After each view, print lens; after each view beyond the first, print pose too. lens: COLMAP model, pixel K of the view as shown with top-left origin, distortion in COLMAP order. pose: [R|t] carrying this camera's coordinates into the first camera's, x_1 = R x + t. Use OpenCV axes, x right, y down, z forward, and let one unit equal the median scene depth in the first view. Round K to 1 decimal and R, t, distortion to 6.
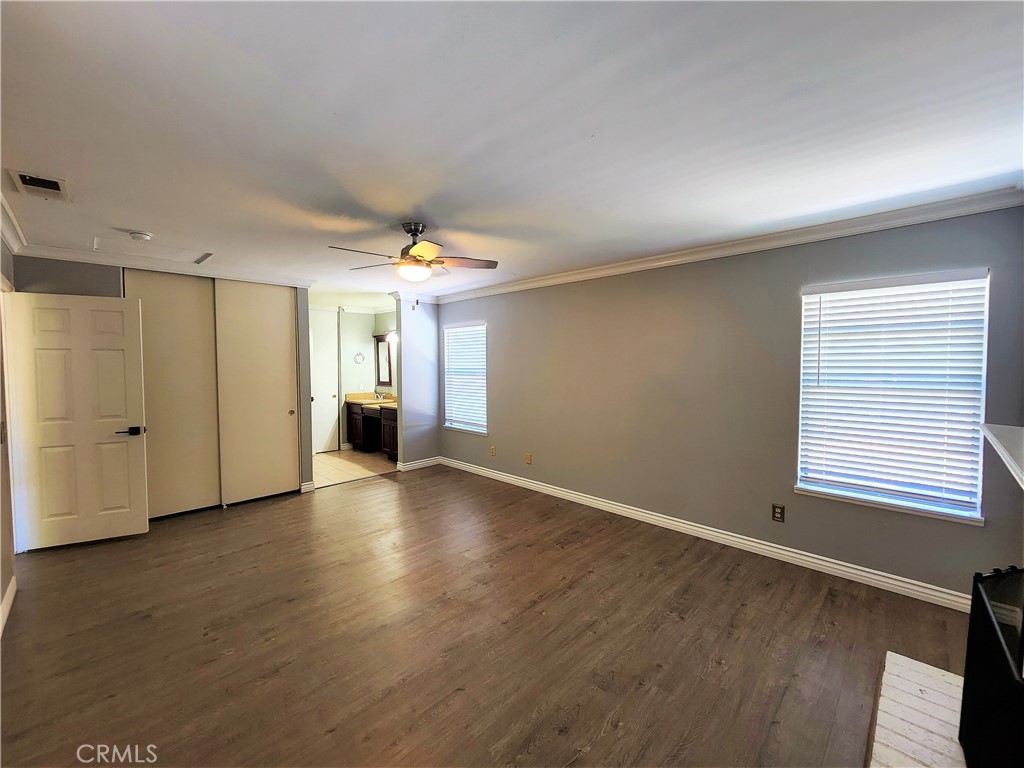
lens RADIAL K [[421.7, 0, 508.3], [0, 421.7, 376.9], [0, 0, 1]] dist [-0.000495, -0.000539]
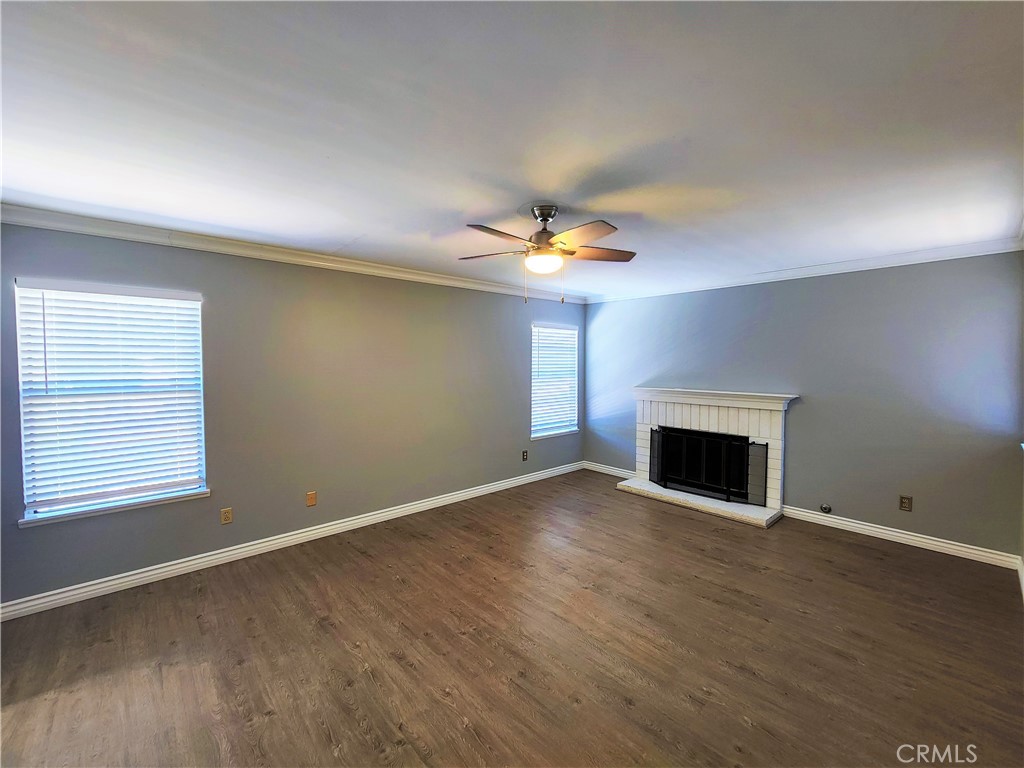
lens RADIAL K [[411.1, 0, 508.8], [0, 411.1, 378.2], [0, 0, 1]] dist [-0.027880, 0.005903]
pose [[0.079916, -0.034982, 0.996188, -1.008714], [0.041531, 0.998633, 0.031736, -0.040611], [-0.995936, 0.038837, 0.081260, 0.949098]]
